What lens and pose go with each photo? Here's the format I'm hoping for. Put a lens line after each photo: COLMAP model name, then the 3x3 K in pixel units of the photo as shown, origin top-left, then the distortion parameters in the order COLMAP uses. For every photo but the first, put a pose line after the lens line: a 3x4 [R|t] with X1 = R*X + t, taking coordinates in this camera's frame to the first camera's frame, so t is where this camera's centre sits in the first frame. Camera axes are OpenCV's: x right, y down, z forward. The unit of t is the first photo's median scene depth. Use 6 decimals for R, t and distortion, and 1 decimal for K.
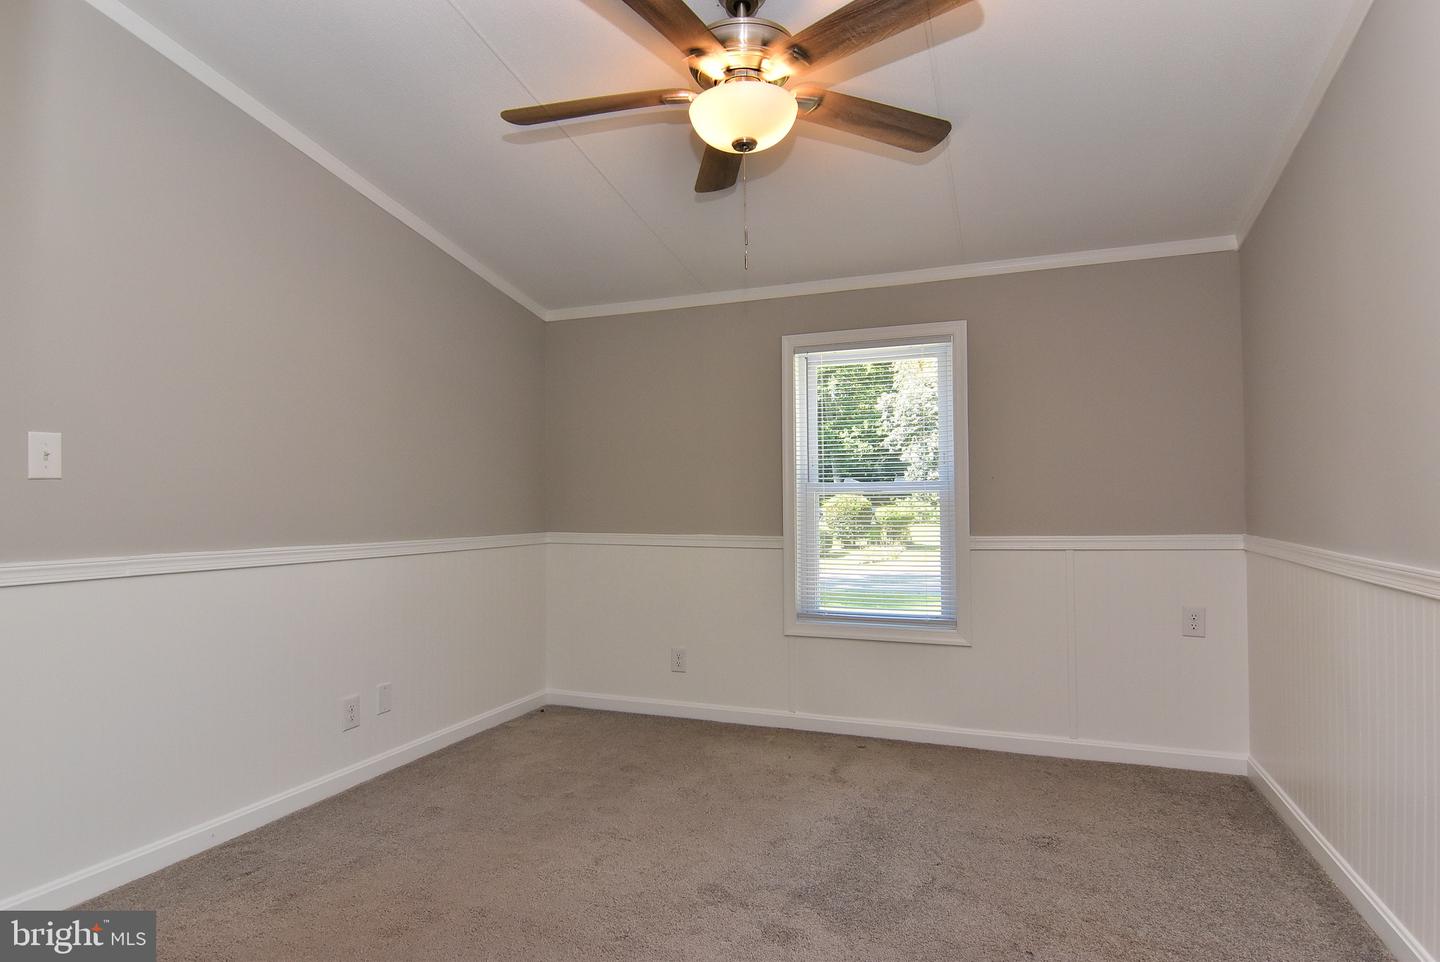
lens RADIAL K [[773.6, 0, 726.6], [0, 773.6, 481.9], [0, 0, 1]] dist [0.002149, -0.019403]
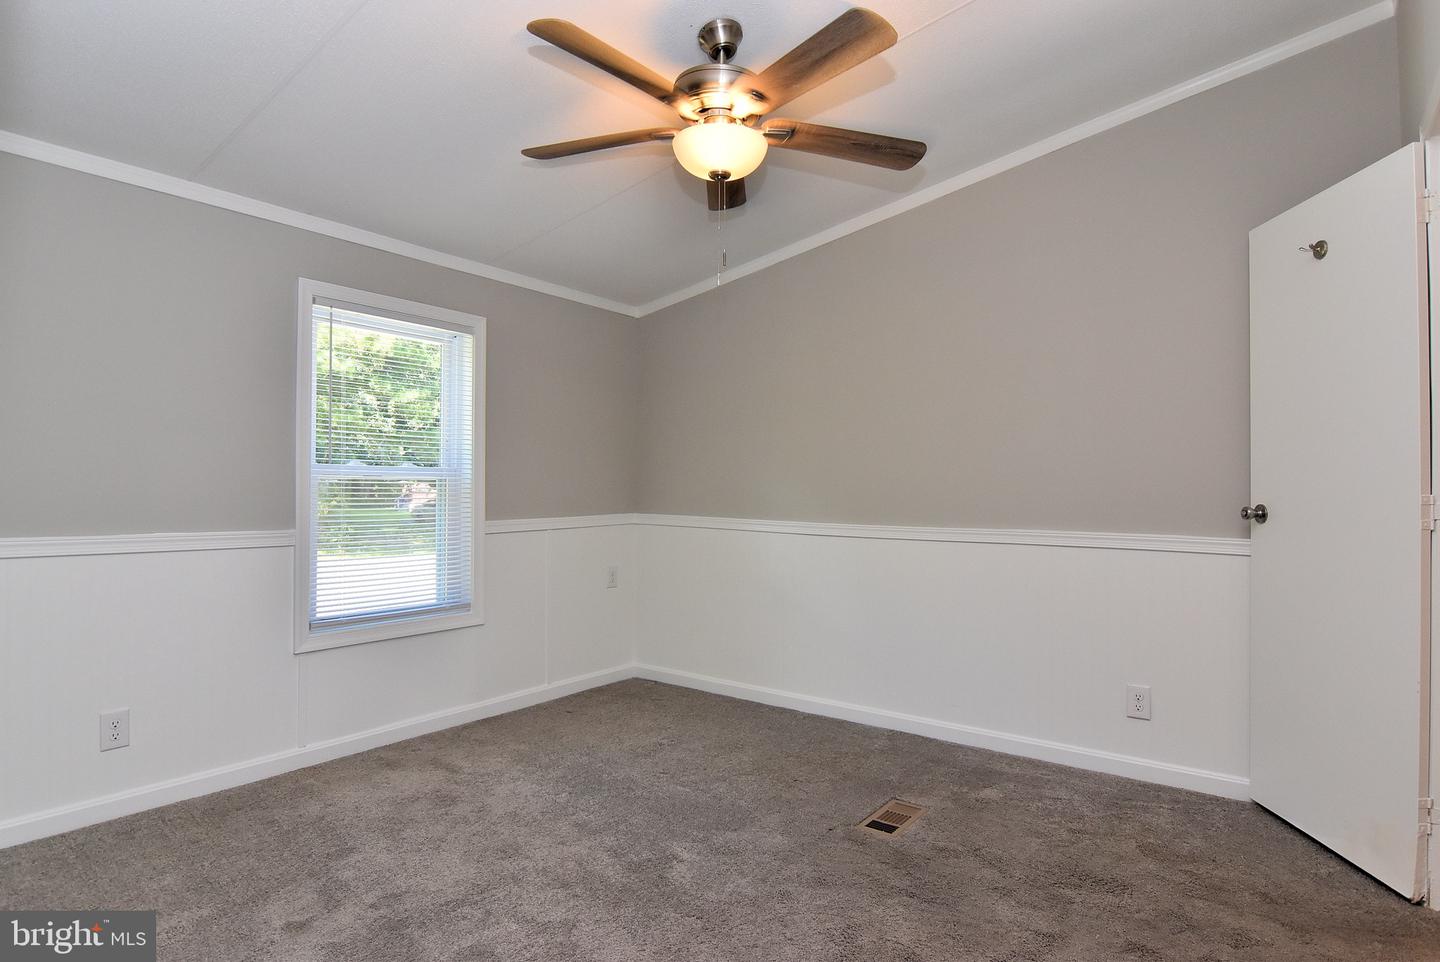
lens RADIAL K [[773.6, 0, 726.6], [0, 773.6, 481.9], [0, 0, 1]] dist [0.002149, -0.019403]
pose [[0.257633, 0.016926, 0.966094, -0.625481], [-0.036590, 0.999300, -0.007750, 0.011617], [-0.965550, -0.033353, 0.258072, 0.400390]]
